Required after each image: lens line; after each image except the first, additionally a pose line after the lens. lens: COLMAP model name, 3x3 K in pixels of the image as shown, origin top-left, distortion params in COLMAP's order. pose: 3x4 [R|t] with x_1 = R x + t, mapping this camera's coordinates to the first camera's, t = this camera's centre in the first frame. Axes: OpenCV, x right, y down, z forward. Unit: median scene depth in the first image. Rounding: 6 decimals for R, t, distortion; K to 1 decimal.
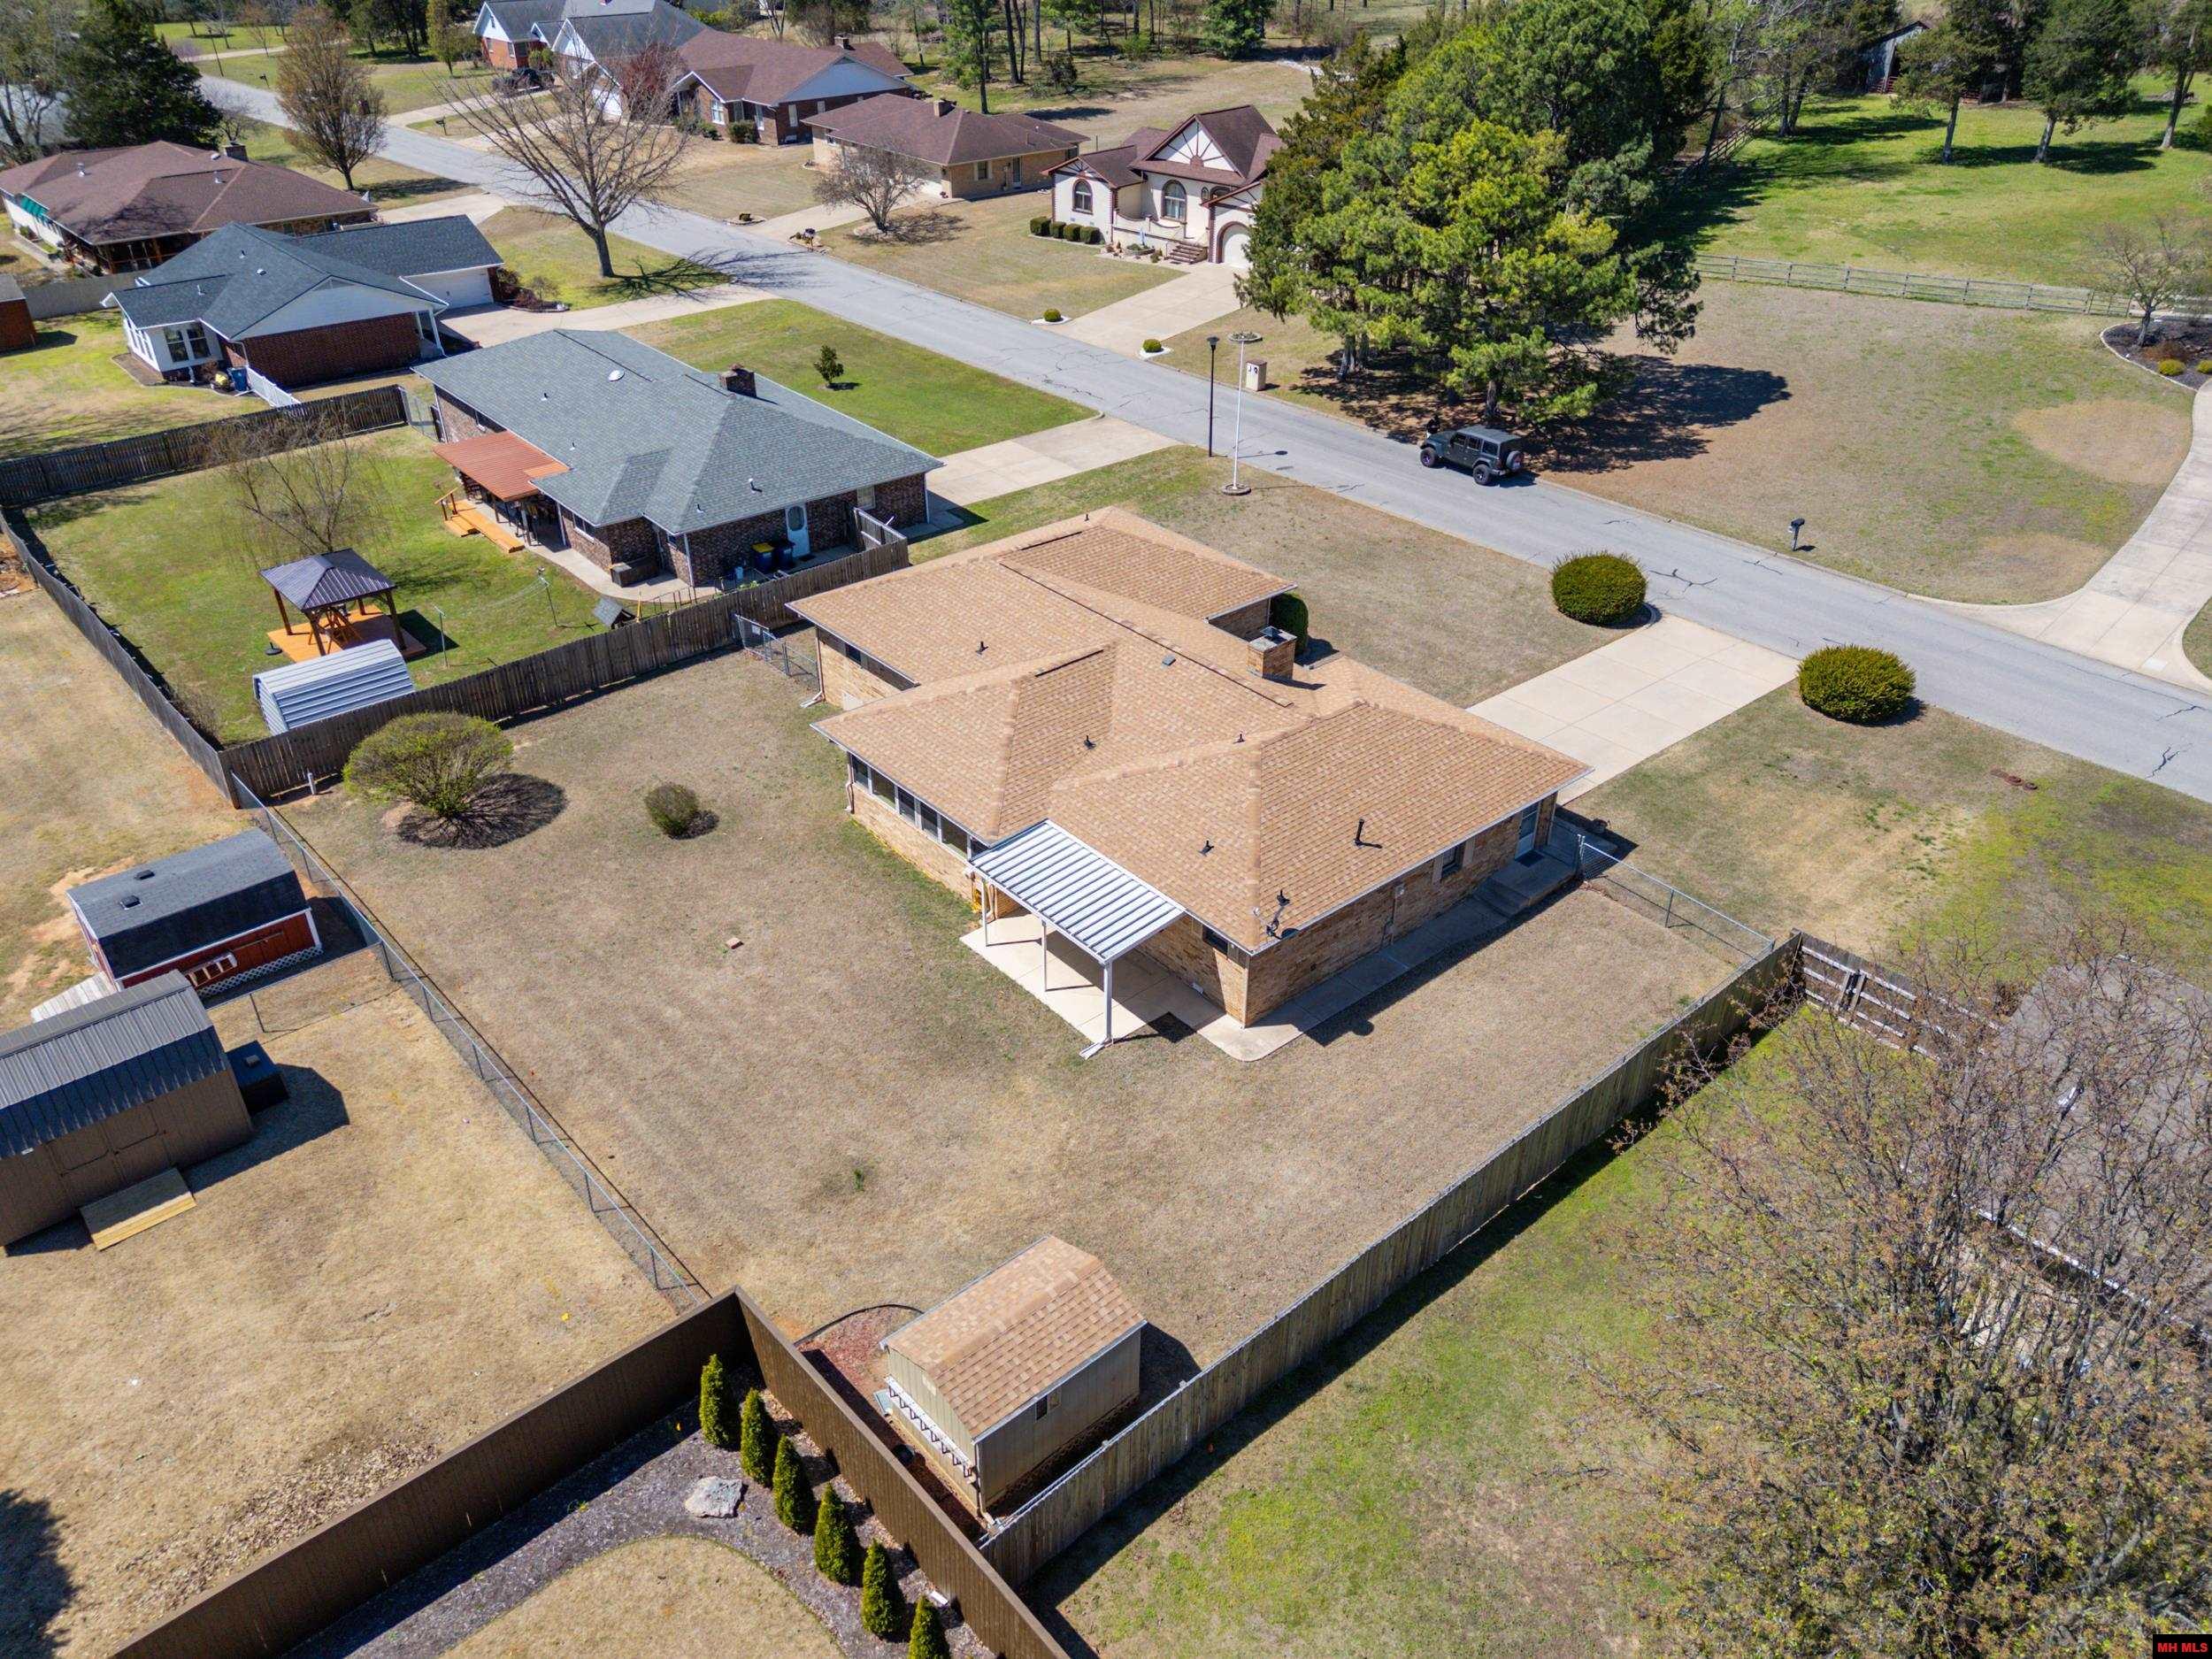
lens RADIAL K [[1621.9, 0, 1106.0], [0, 1621.9, 829.5], [0, 0, 1]] dist [0.039859, -0.003473]
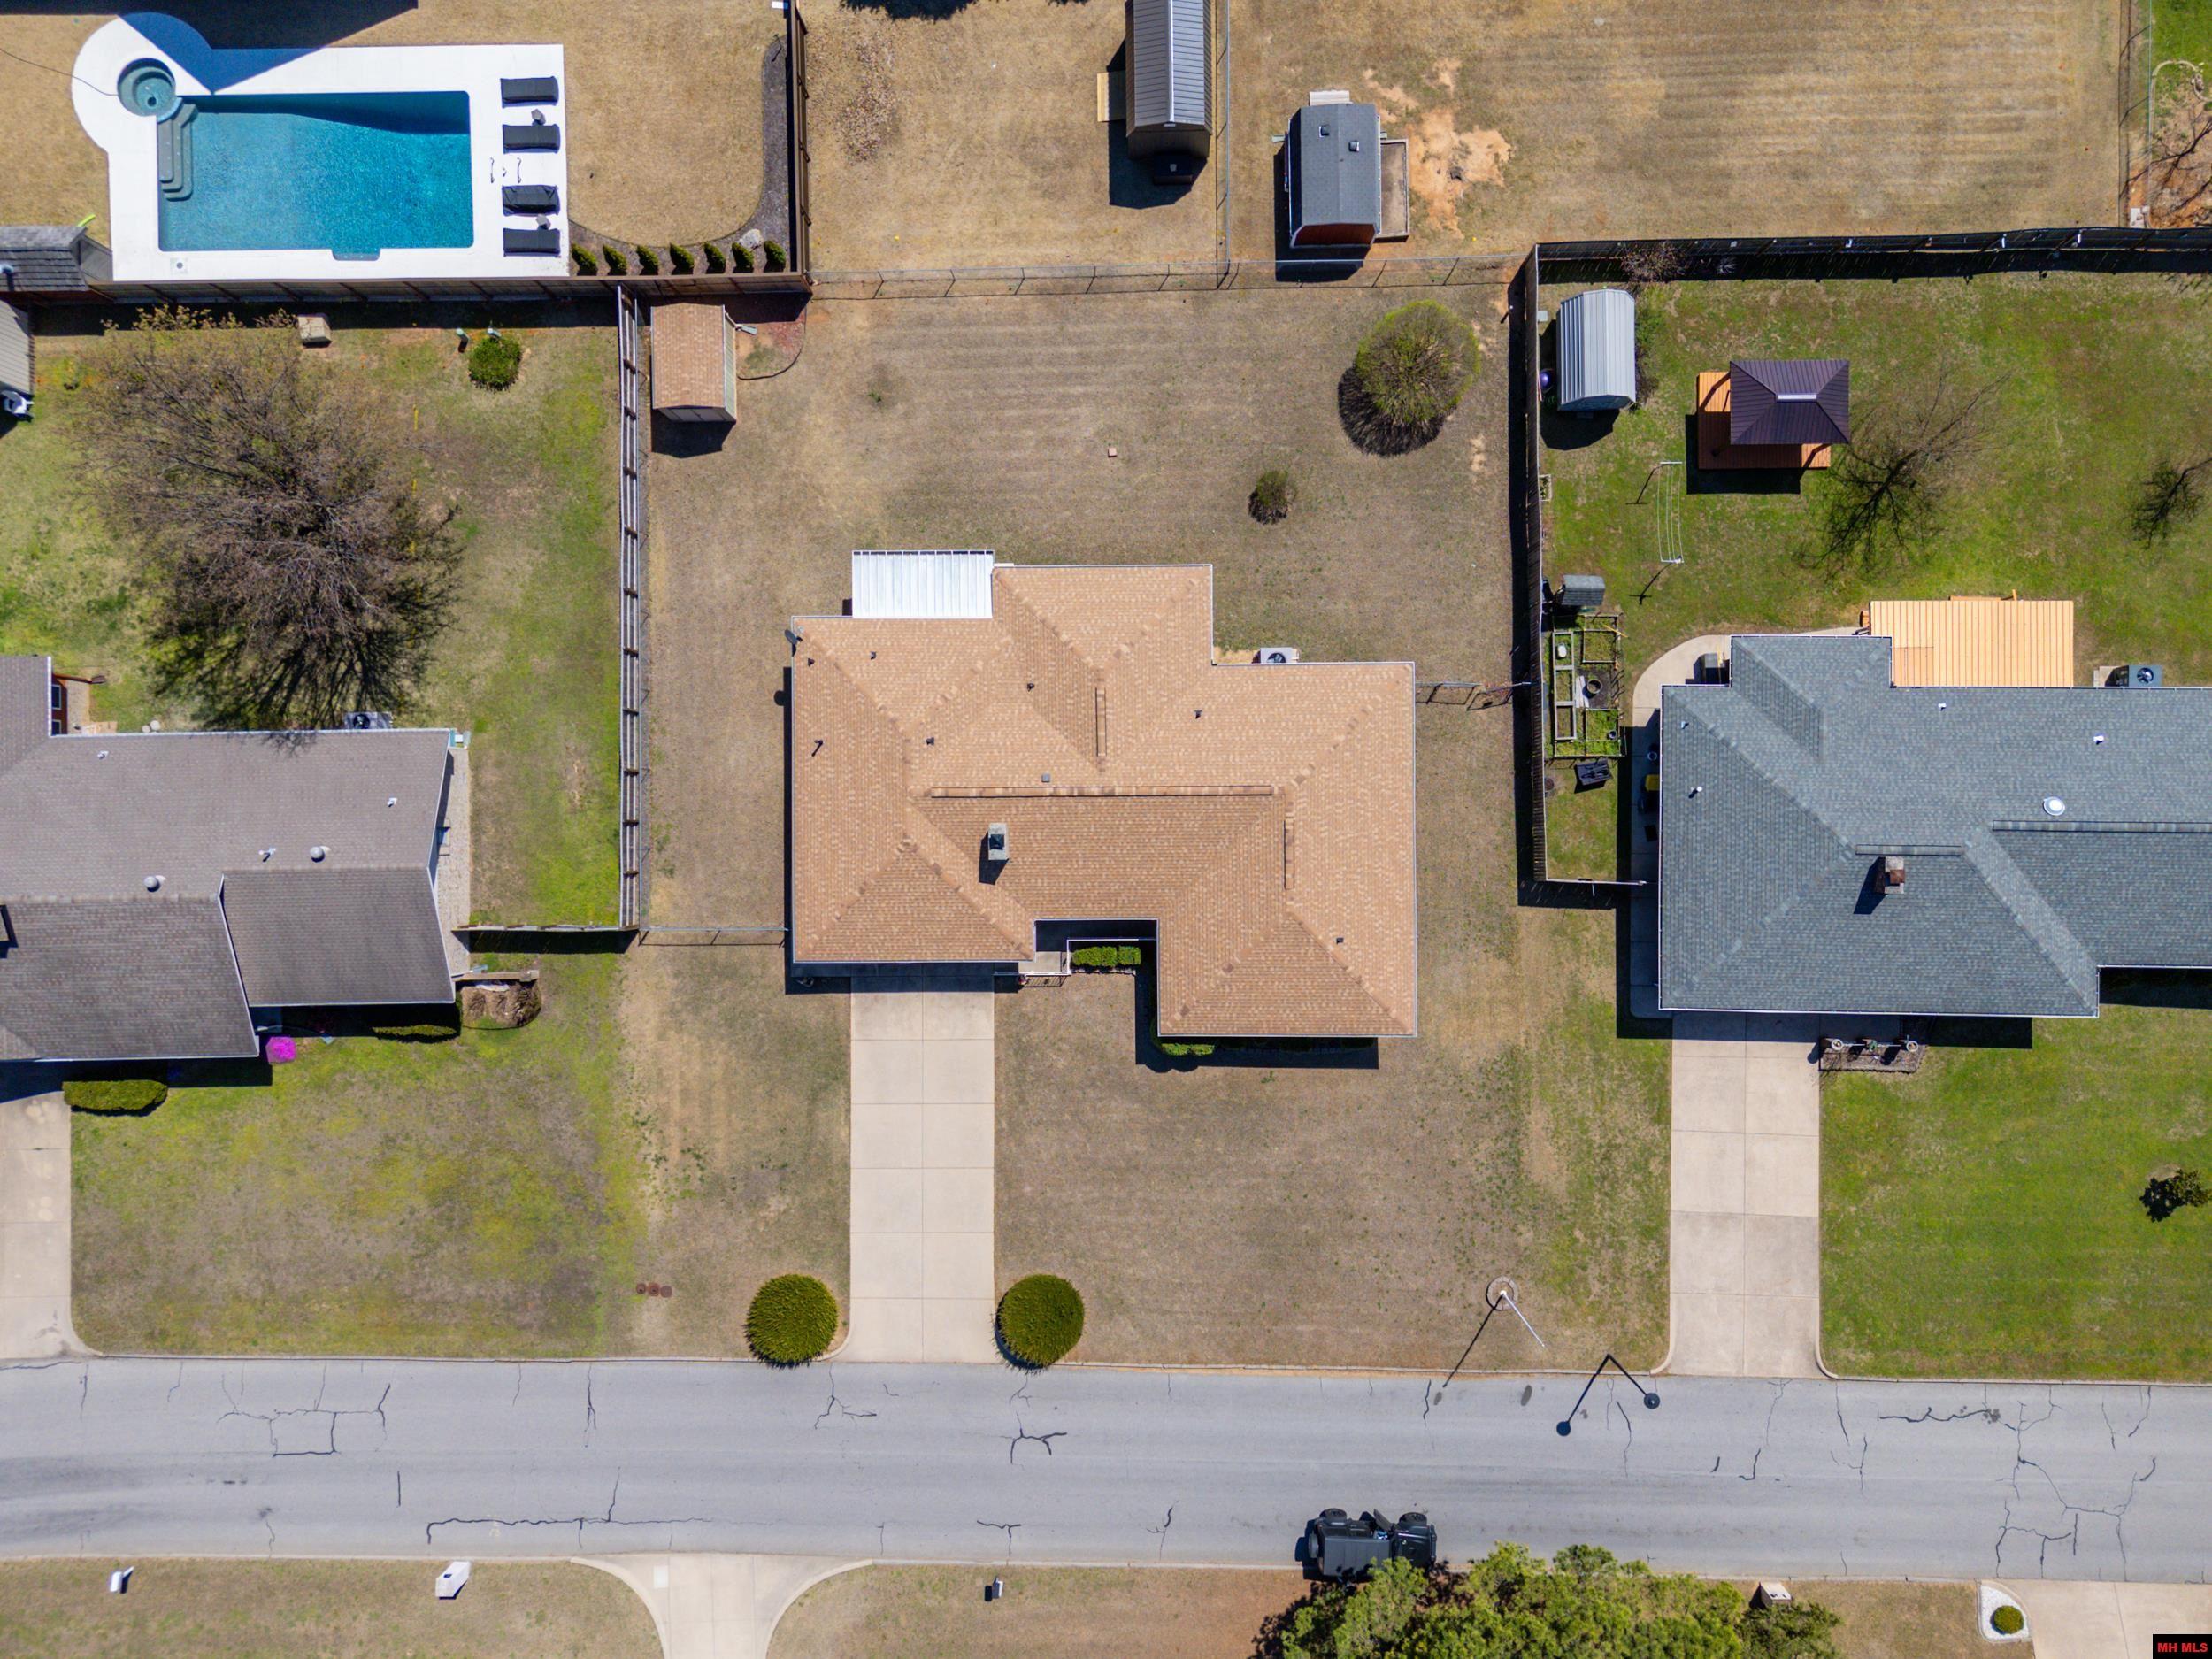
lens RADIAL K [[1620.7, 0, 1115.7], [0, 1620.7, 824.9], [0, 0, 1]] dist [0.074924, -0.067085]
pose [[-0.647290, 0.762234, 0.003693, 0.019321], [-0.390285, -0.335584, 0.857357, -0.925666], [0.654746, 0.553518, 0.514709, 0.283090]]
